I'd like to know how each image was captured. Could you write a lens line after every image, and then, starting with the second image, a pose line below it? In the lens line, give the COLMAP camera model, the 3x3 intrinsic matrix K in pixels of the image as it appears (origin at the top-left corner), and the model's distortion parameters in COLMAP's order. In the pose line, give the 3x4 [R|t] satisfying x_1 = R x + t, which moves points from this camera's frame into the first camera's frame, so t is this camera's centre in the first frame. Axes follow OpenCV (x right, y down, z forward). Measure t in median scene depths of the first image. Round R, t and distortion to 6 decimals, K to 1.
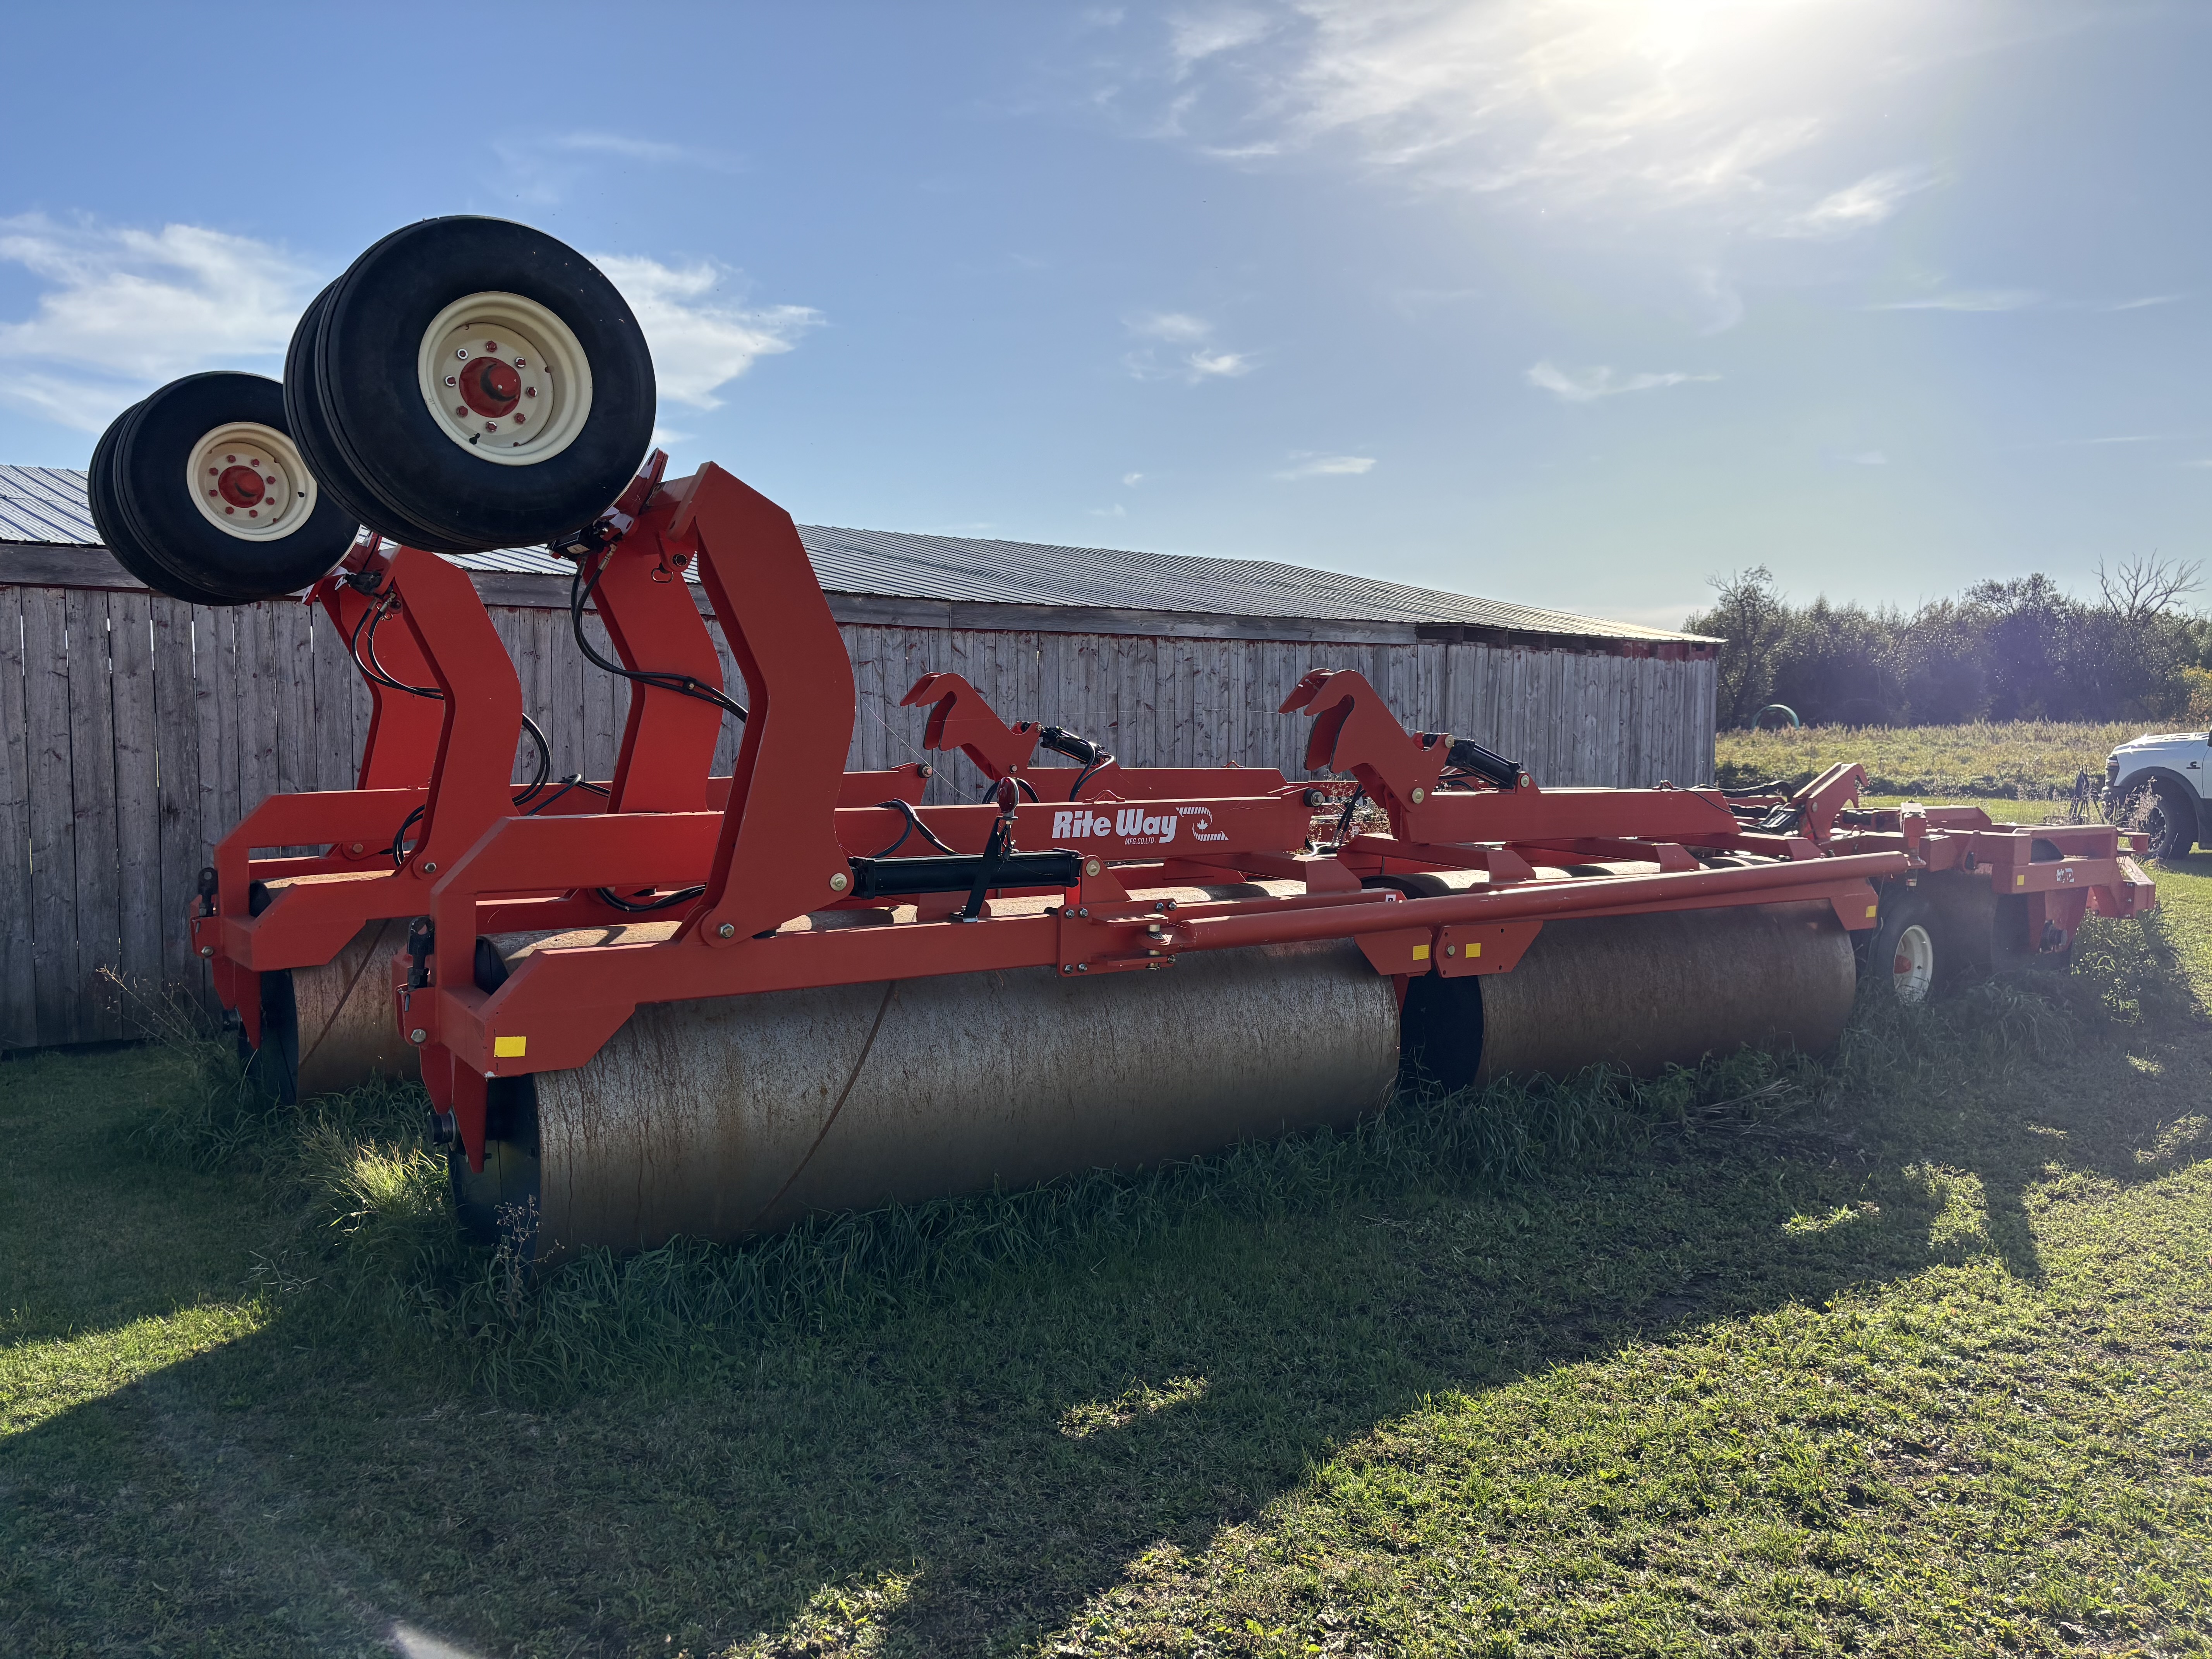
lens RADIAL K [[1666.0, 0, 1105.7], [0, 1666.0, 830.9], [0, 0, 1]] dist [-0.006421, -0.001890]
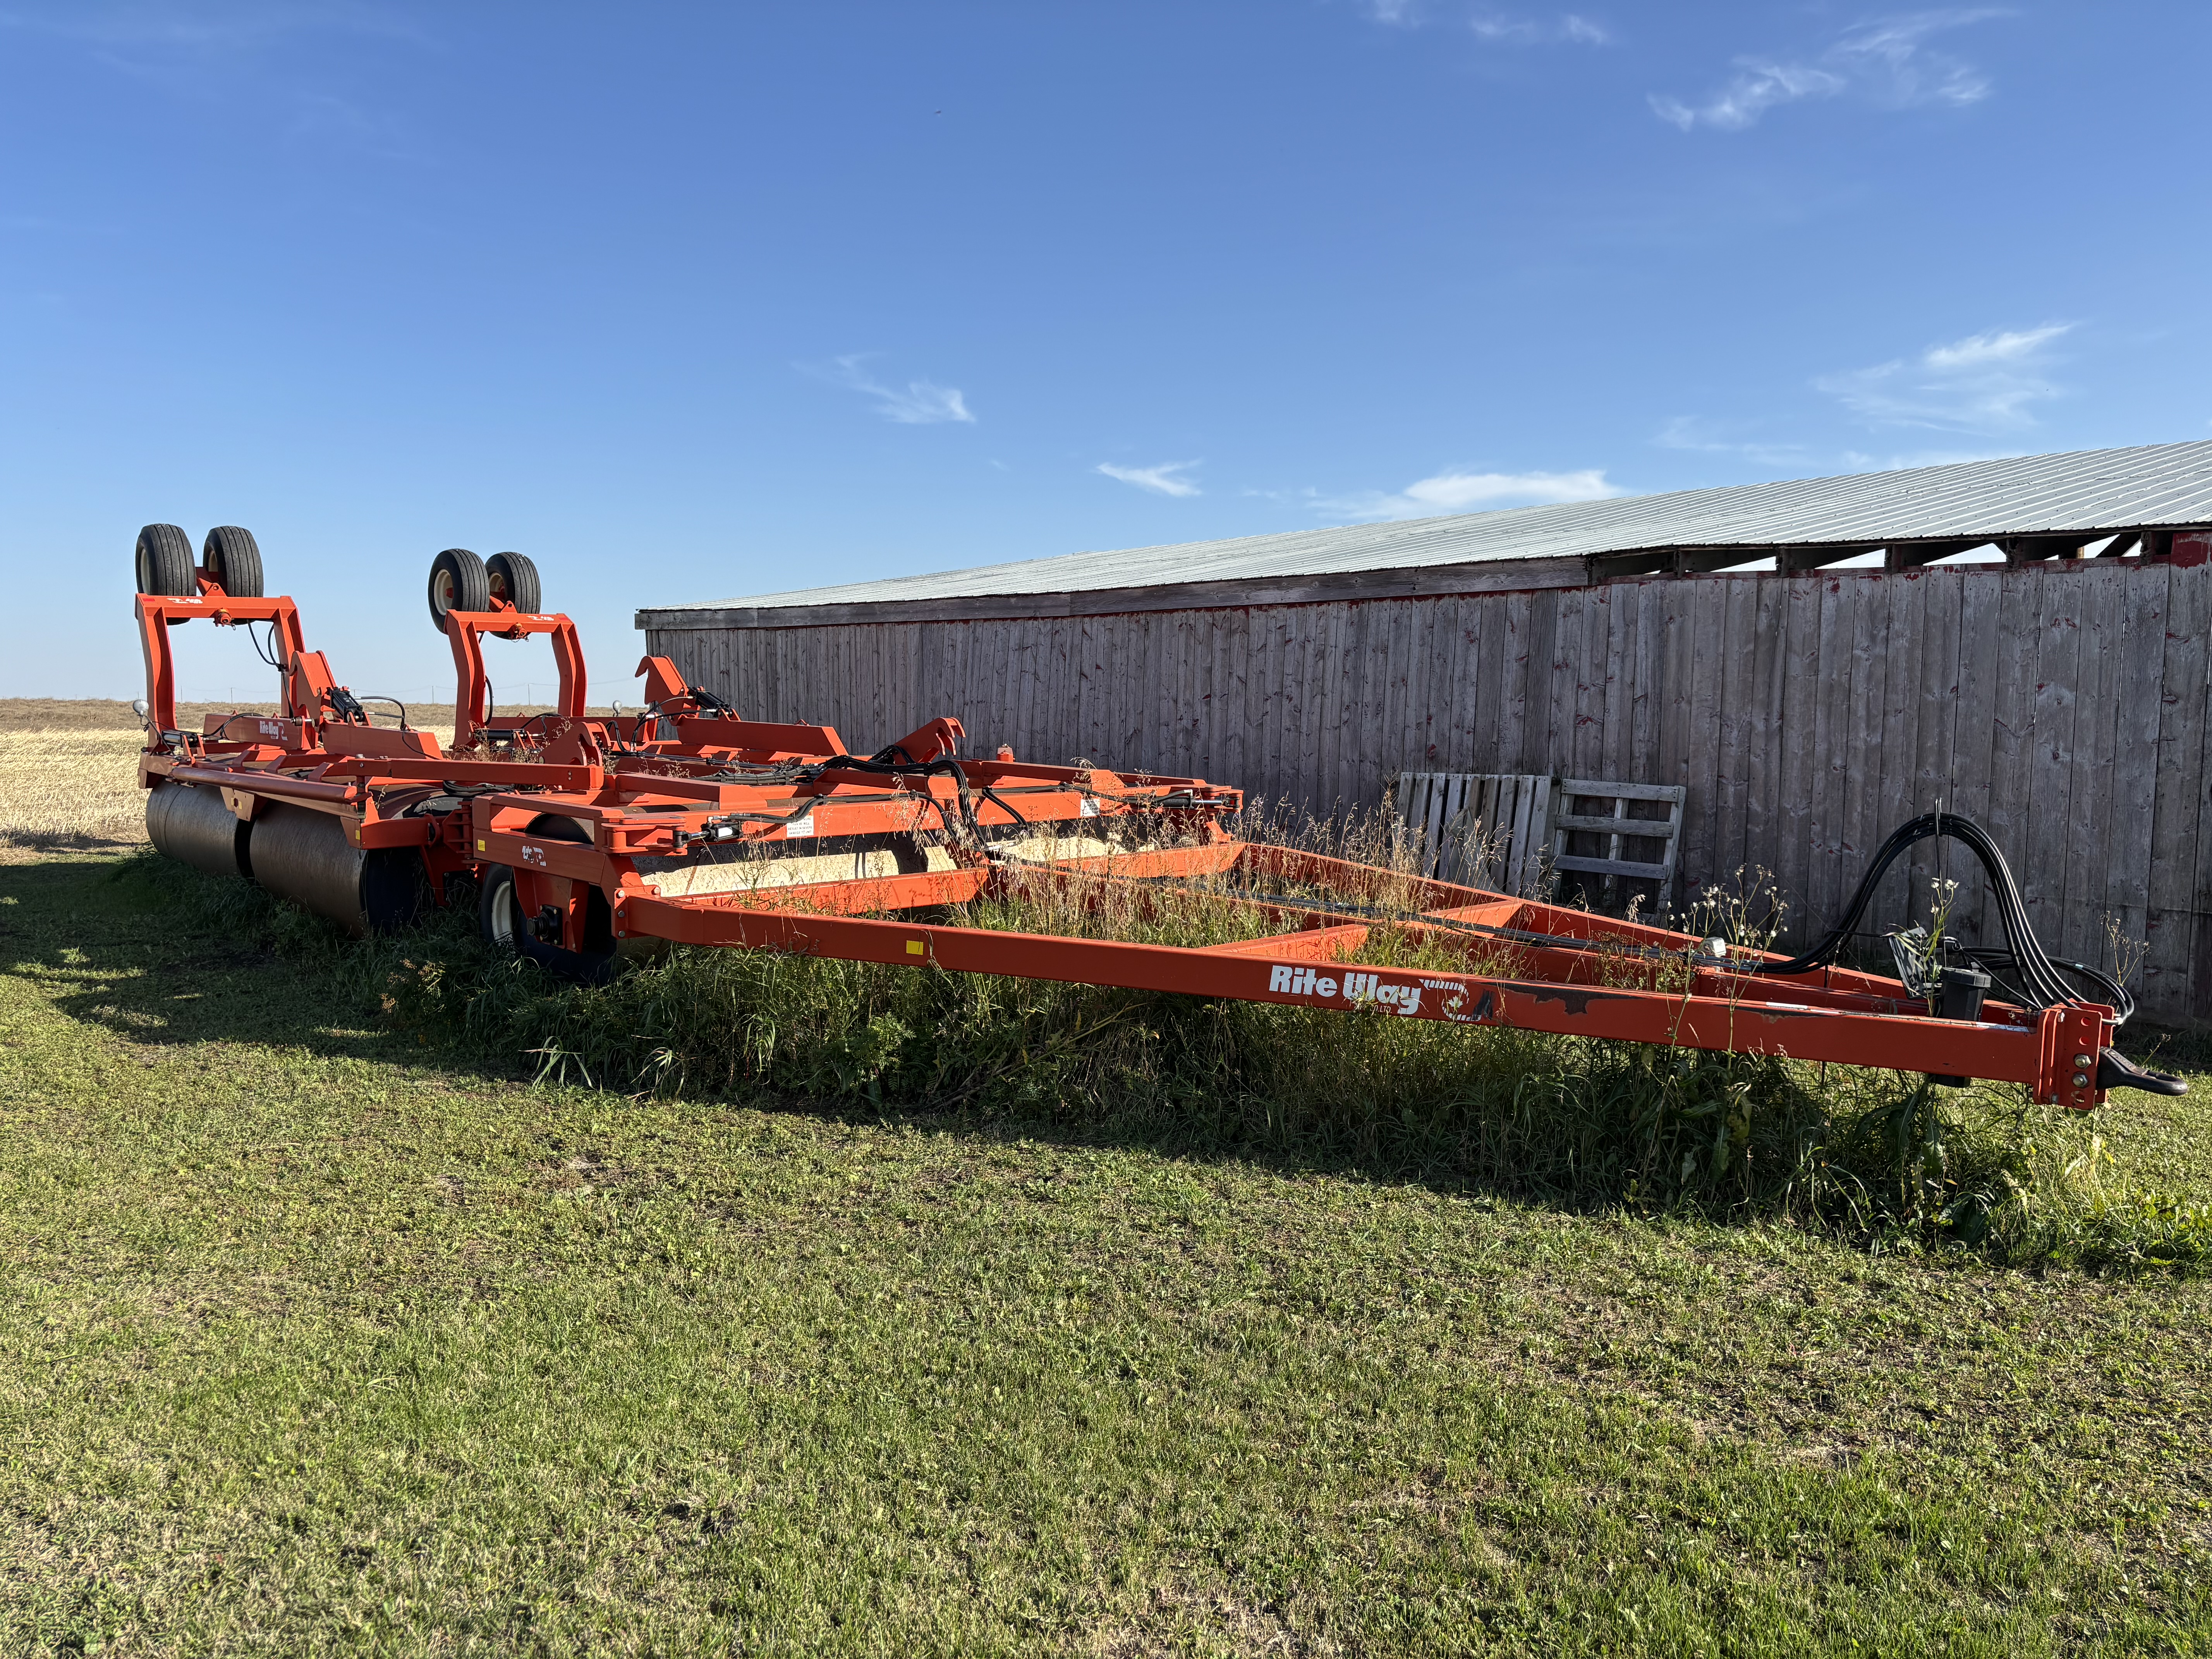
lens RADIAL K [[1666.0, 0, 1105.7], [0, 1666.0, 831.8], [0, 0, 1]] dist [-0.006421, -0.001890]
pose [[0.058961, 0.082176, -0.994872, 0.979916], [-0.069074, 0.994553, 0.078056, -0.055001], [0.995868, 0.064117, 0.064316, 0.846365]]
